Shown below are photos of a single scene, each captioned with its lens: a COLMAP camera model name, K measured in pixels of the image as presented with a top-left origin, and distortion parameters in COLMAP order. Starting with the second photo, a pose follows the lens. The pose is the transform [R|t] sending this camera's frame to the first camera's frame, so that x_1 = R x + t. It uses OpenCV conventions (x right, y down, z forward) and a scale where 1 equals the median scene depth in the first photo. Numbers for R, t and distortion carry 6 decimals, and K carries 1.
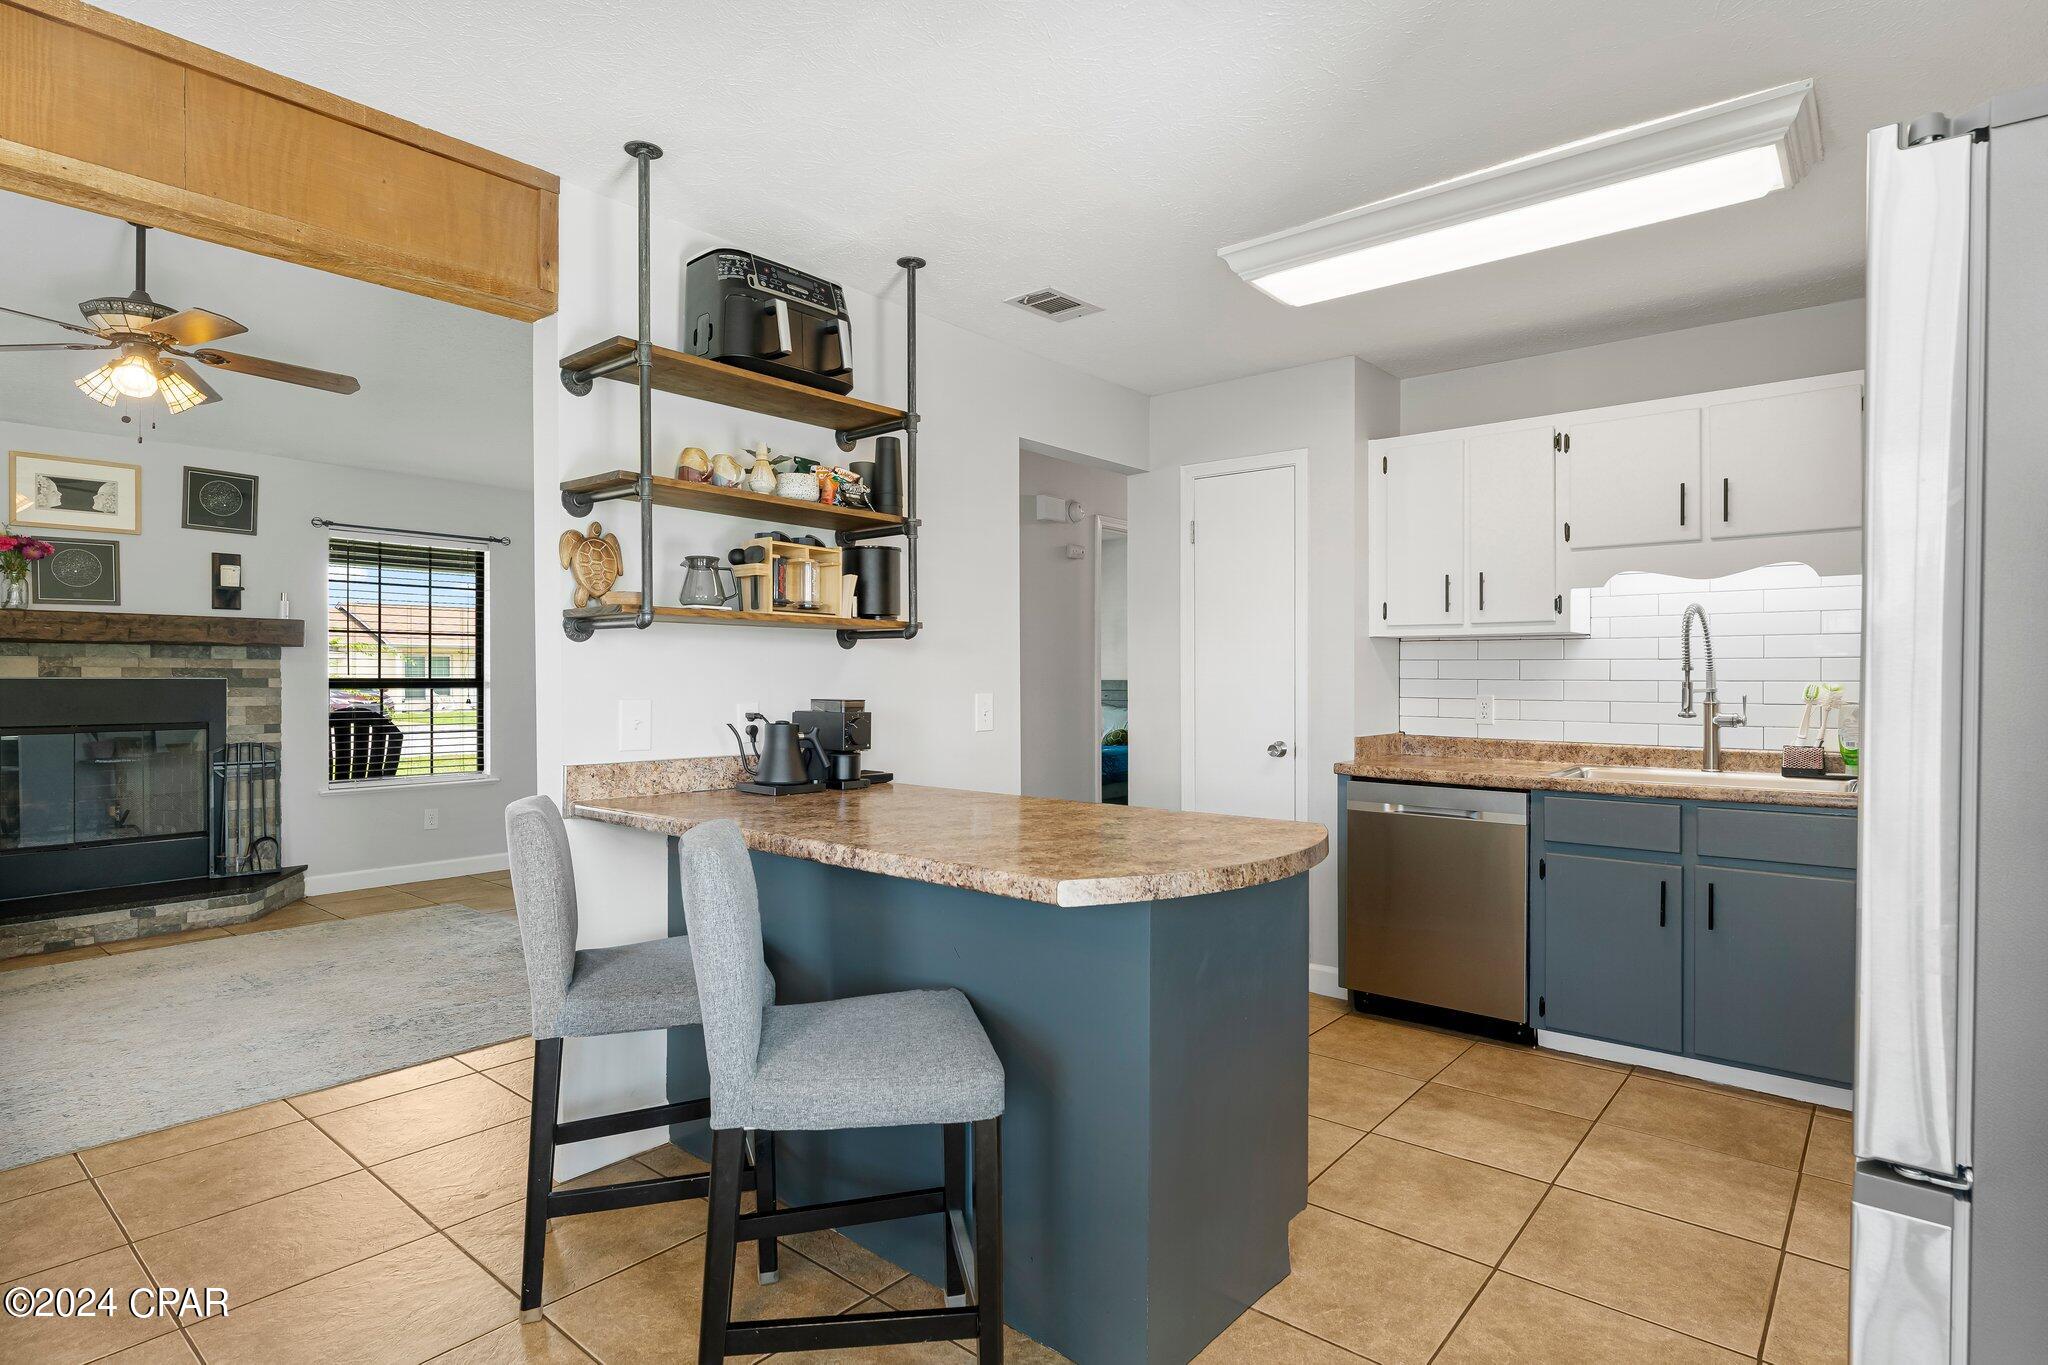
lens RADIAL K [[1058.4, 0, 1036.1], [0, 1058.4, 641.9], [0, 0, 1]] dist [-0.002337, -0.000911]
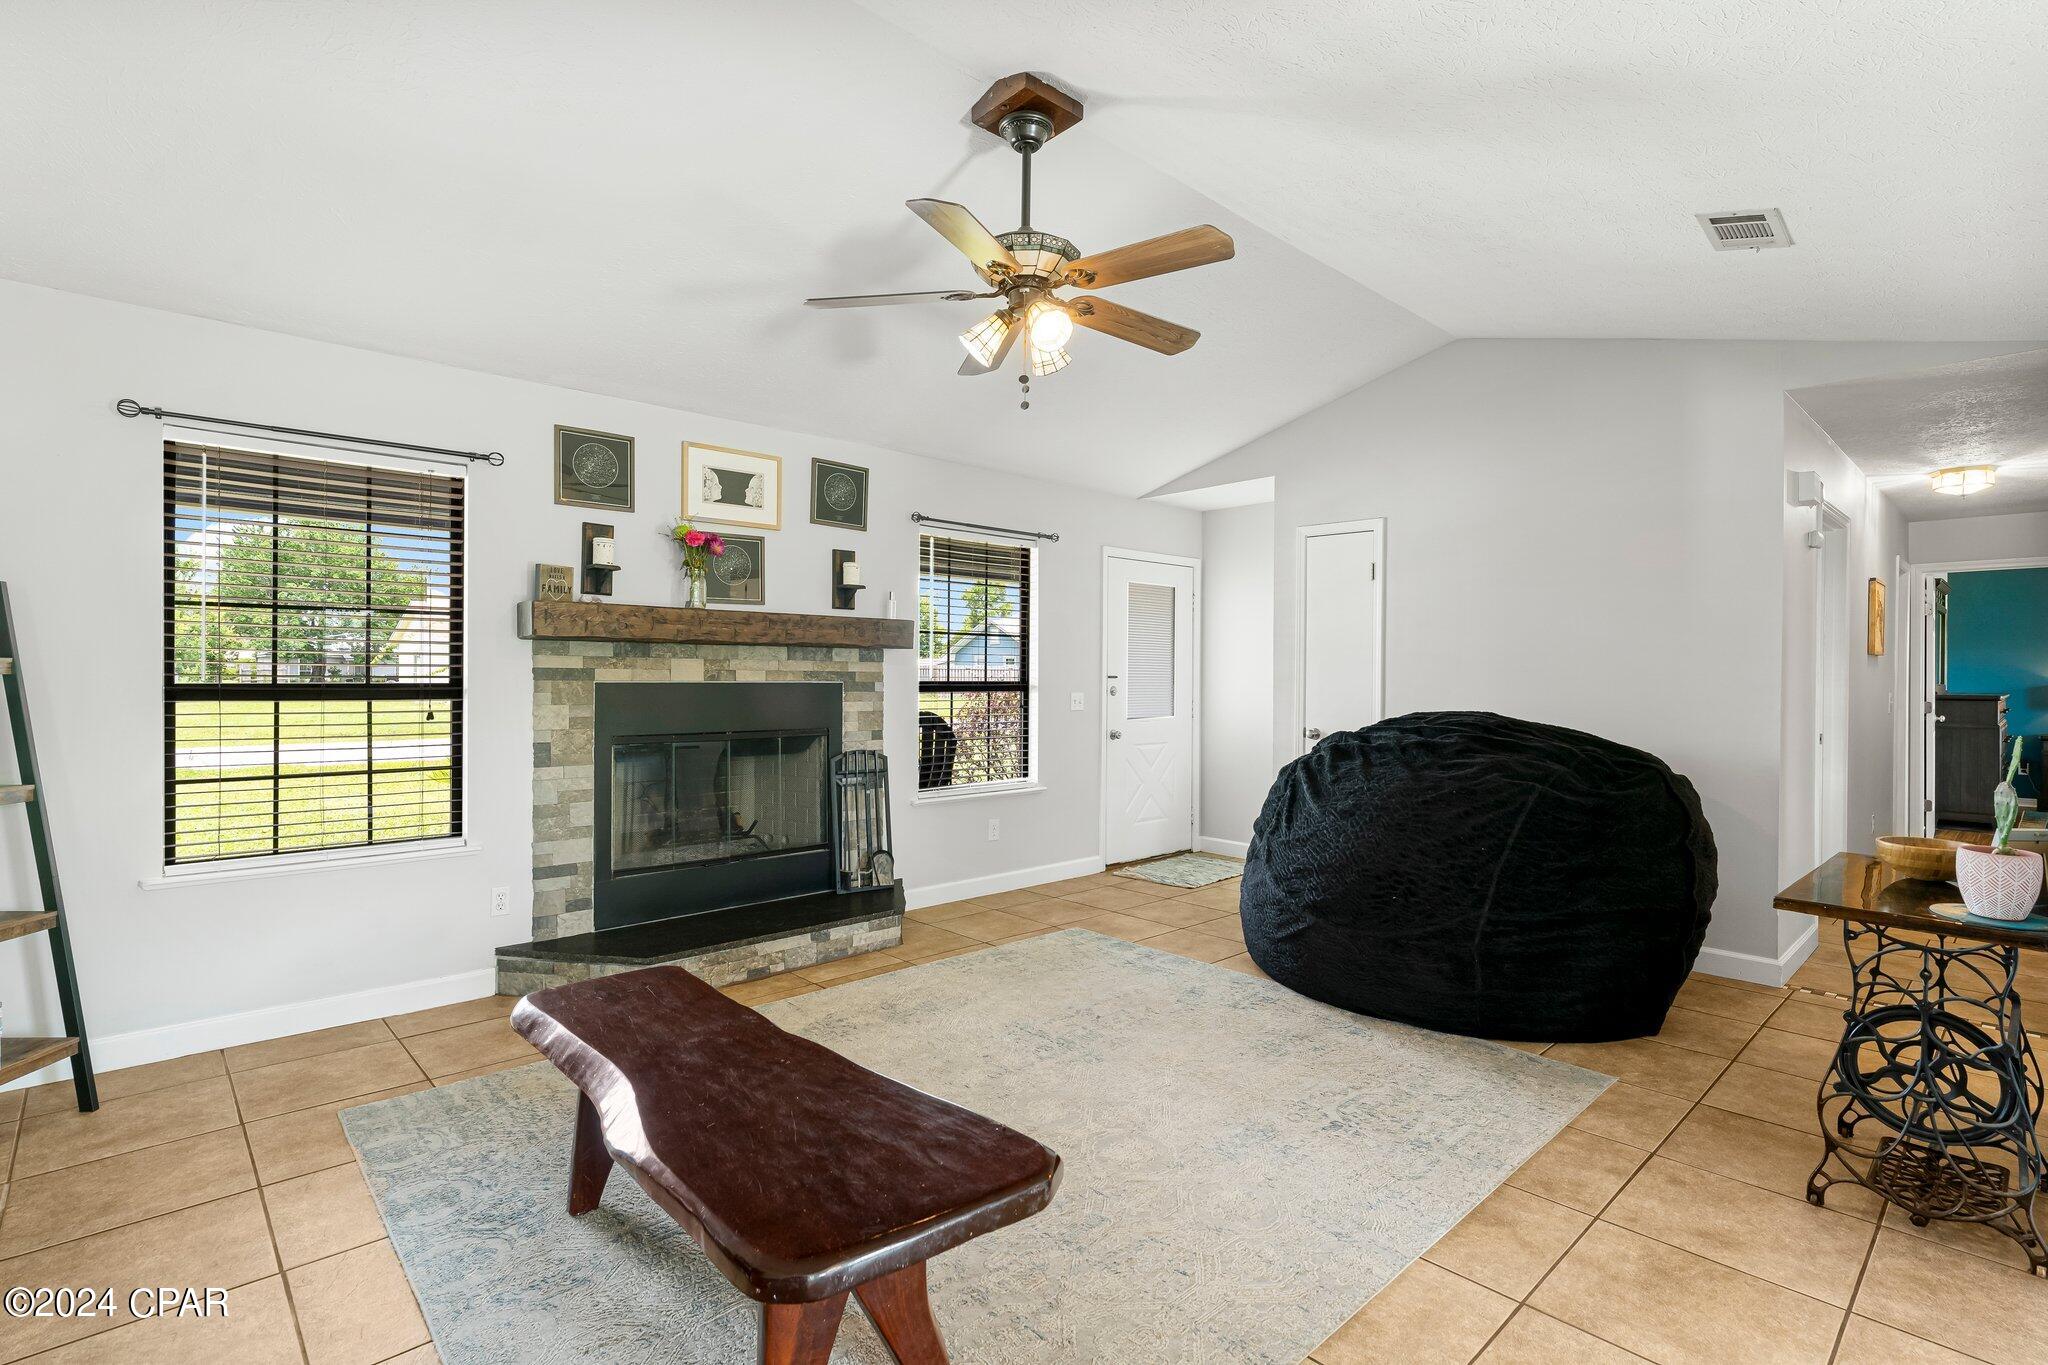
lens RADIAL K [[978.4, 0, 1040.4], [0, 978.4, 643.2], [0, 0, 1]] dist [0.005450, 0.002573]
pose [[0.991299, -0.003028, -0.131591, -0.479276], [0.002858, 0.999995, -0.001482, 0.001630], [0.131595, 0.001093, 0.991303, 0.155173]]
